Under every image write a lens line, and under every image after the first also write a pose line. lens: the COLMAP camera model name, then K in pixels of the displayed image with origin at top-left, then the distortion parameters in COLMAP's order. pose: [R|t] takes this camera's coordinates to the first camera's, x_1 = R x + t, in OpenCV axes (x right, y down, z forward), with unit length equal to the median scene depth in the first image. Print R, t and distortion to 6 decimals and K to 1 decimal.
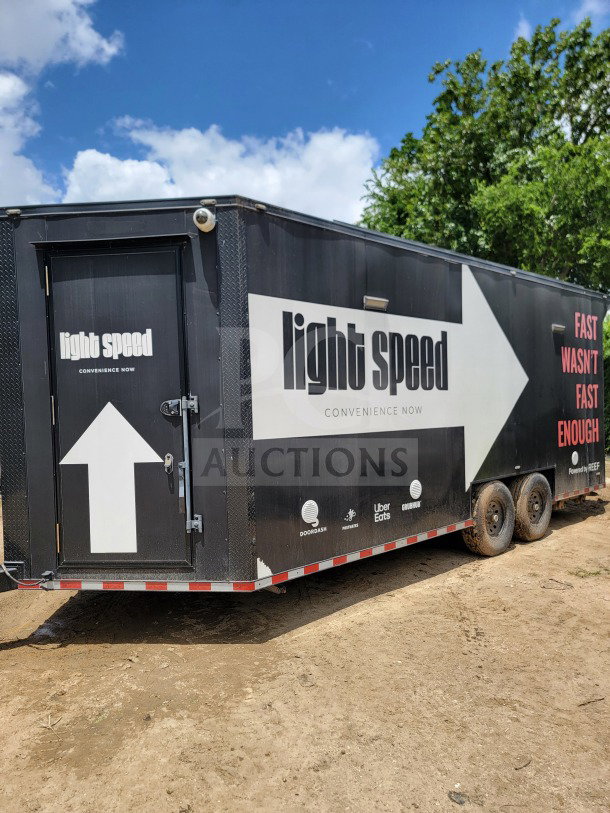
lens RADIAL K [[568.8, 0, 307.1], [0, 568.8, 411.7], [0, 0, 1]] dist [0.082419, -0.074773]
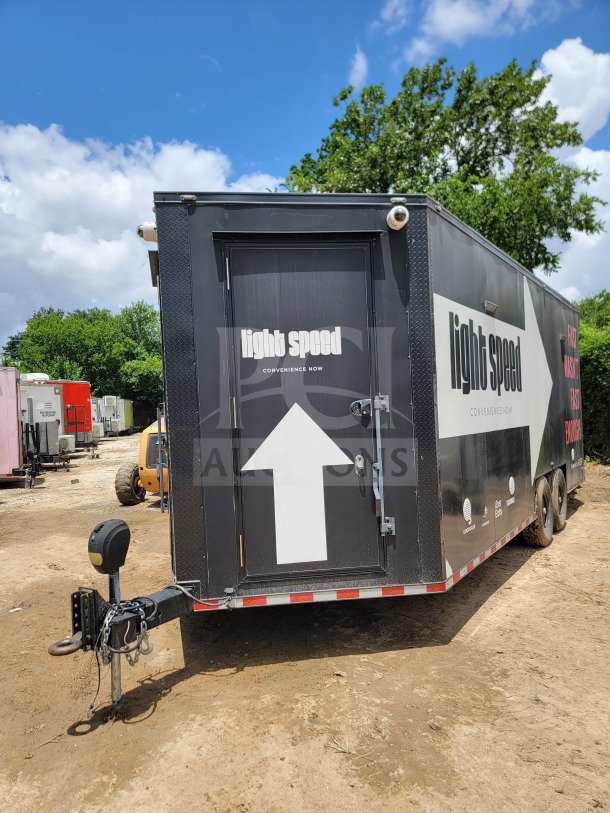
lens RADIAL K [[563.4, 0, 309.2], [0, 563.4, 408.5], [0, 0, 1]] dist [0.087989, -0.079069]
pose [[0.971808, -0.014096, 0.235354, -0.540833], [0.020201, 0.999519, -0.023548, 0.014942], [-0.234908, 0.027638, 0.971624, 0.086459]]
